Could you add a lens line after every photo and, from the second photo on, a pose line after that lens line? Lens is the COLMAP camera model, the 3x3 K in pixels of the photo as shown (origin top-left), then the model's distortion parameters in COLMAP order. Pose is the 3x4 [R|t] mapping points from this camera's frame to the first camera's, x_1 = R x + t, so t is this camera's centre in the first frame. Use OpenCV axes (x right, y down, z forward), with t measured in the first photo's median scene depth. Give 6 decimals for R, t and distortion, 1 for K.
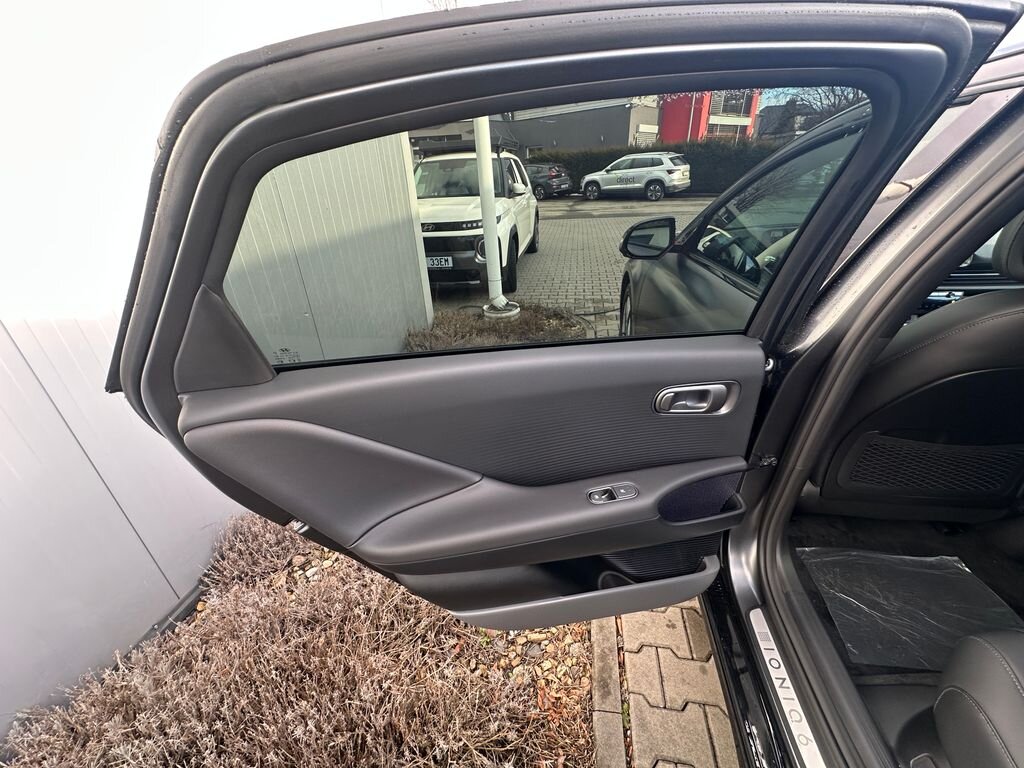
lens RADIAL K [[409.5, 0, 510.1], [0, 409.5, 386.3], [0, 0, 1]] dist [-0.003668, 0.000792]
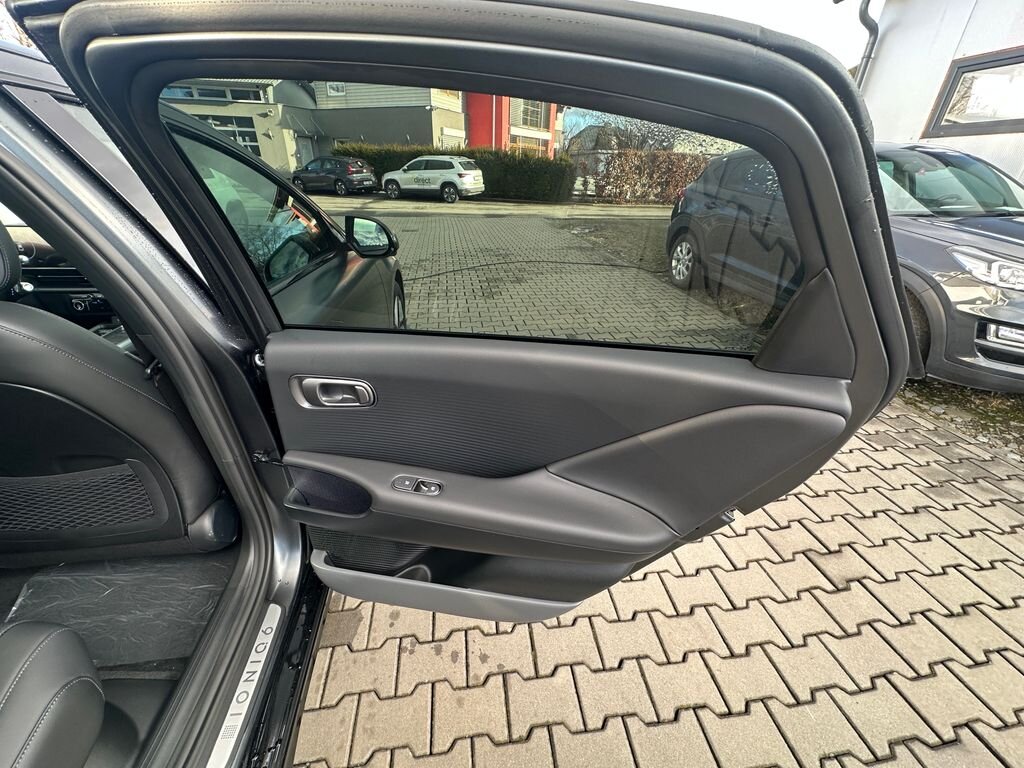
lens RADIAL K [[409.5, 0, 510.9], [0, 409.5, 385.3], [0, 0, 1]] dist [-0.003668, 0.000792]
pose [[0.951677, -0.075499, 0.297677, 0.207190], [0.075760, 0.997069, 0.010678, 0.007456], [-0.297611, 0.012390, 0.954607, -0.032113]]
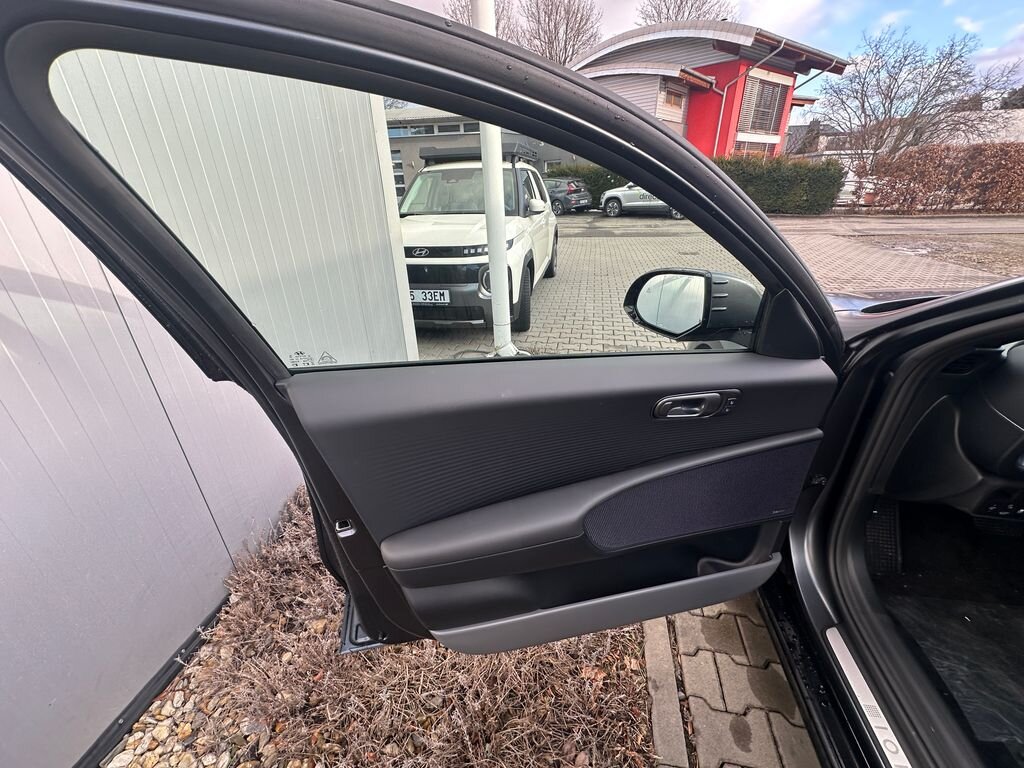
lens RADIAL K [[409.5, 0, 510.1], [0, 409.5, 385.5], [0, 0, 1]] dist [-0.003668, 0.000792]
pose [[0.999067, 0.034946, -0.025373, 0.000681], [-0.035642, 0.998985, -0.027528, -0.041386], [0.024385, 0.028407, 0.999299, 0.079420]]
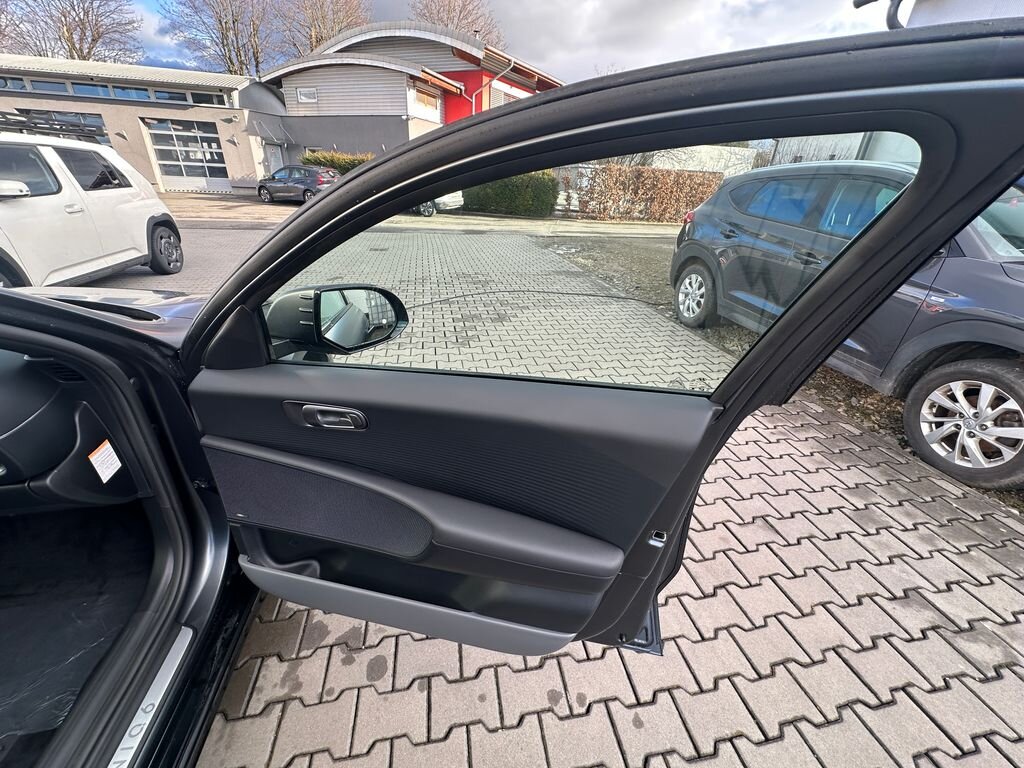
lens RADIAL K [[409.5, 0, 510.5], [0, 409.5, 385.5], [0, 0, 1]] dist [-0.003668, 0.000792]
pose [[0.936924, -0.072242, 0.341987, 0.233637], [0.080032, 0.996754, -0.008702, -0.036618], [-0.340248, 0.035523, 0.939664, 0.040186]]
